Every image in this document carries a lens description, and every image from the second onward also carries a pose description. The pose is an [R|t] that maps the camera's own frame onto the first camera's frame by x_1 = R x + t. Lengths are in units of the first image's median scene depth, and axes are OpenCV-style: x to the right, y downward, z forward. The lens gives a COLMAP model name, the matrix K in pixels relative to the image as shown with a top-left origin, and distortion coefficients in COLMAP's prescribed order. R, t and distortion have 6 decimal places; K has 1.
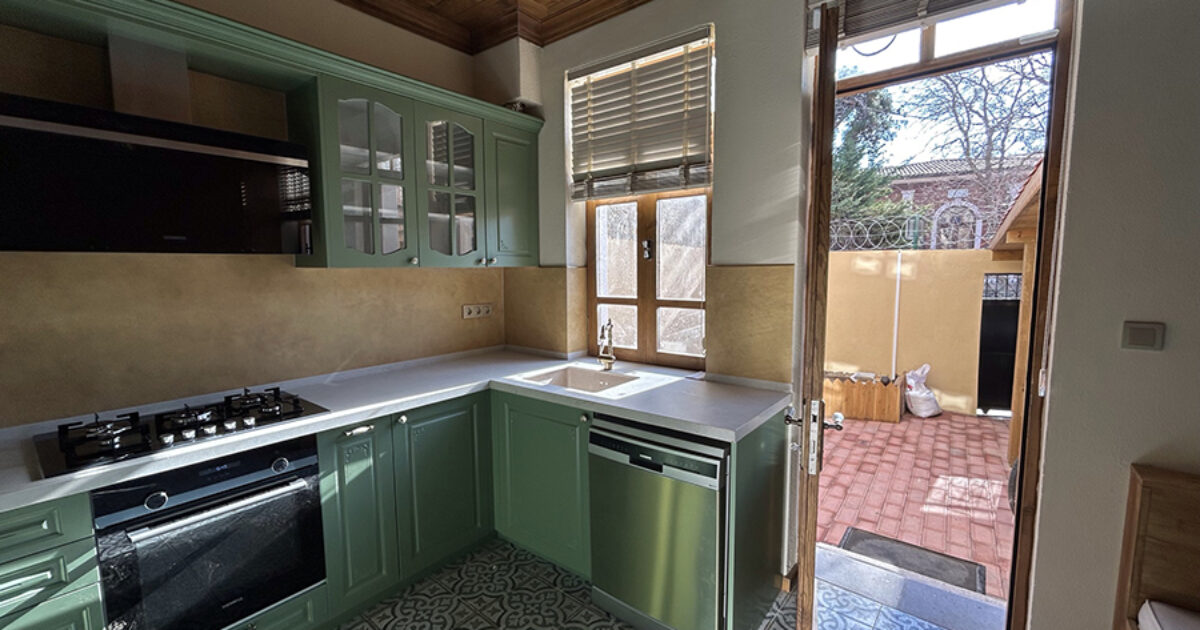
lens RADIAL K [[486.8, 0, 608.9], [0, 486.8, 314.4], [0, 0, 1]] dist [0.001959, 0.000246]
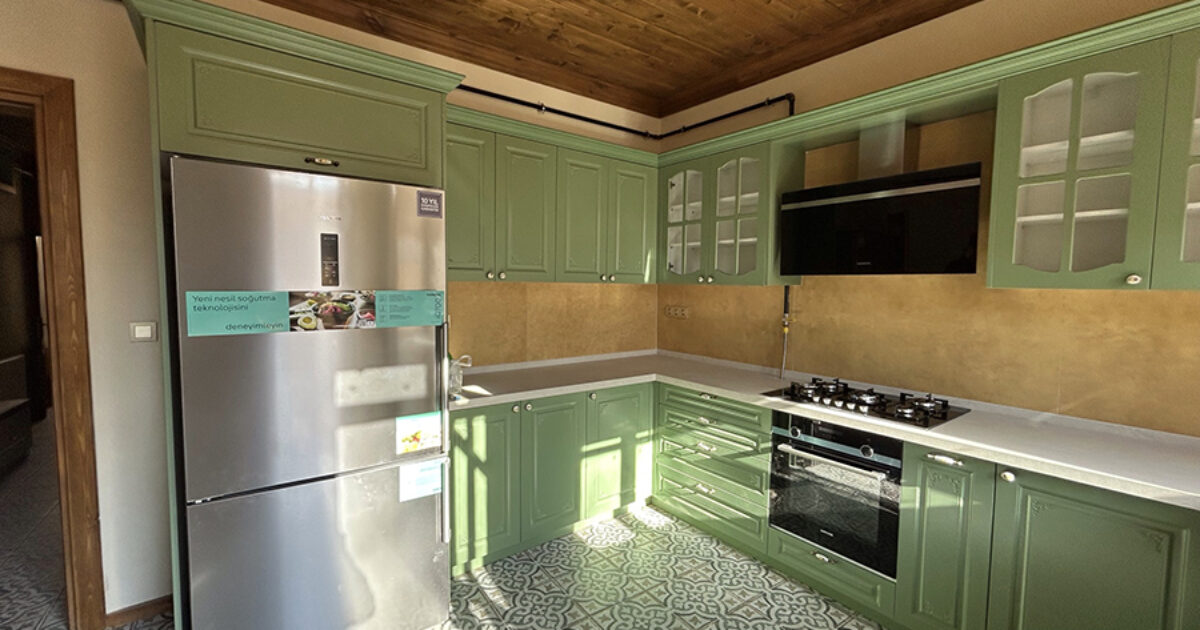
lens RADIAL K [[486.8, 0, 608.1], [0, 486.8, 313.4], [0, 0, 1]] dist [0.001959, 0.000246]
pose [[-0.247617, 0.064434, -0.966713, 0.537889], [-0.106610, 0.989915, 0.093288, -0.059776], [0.962975, 0.126161, -0.238251, 0.558276]]
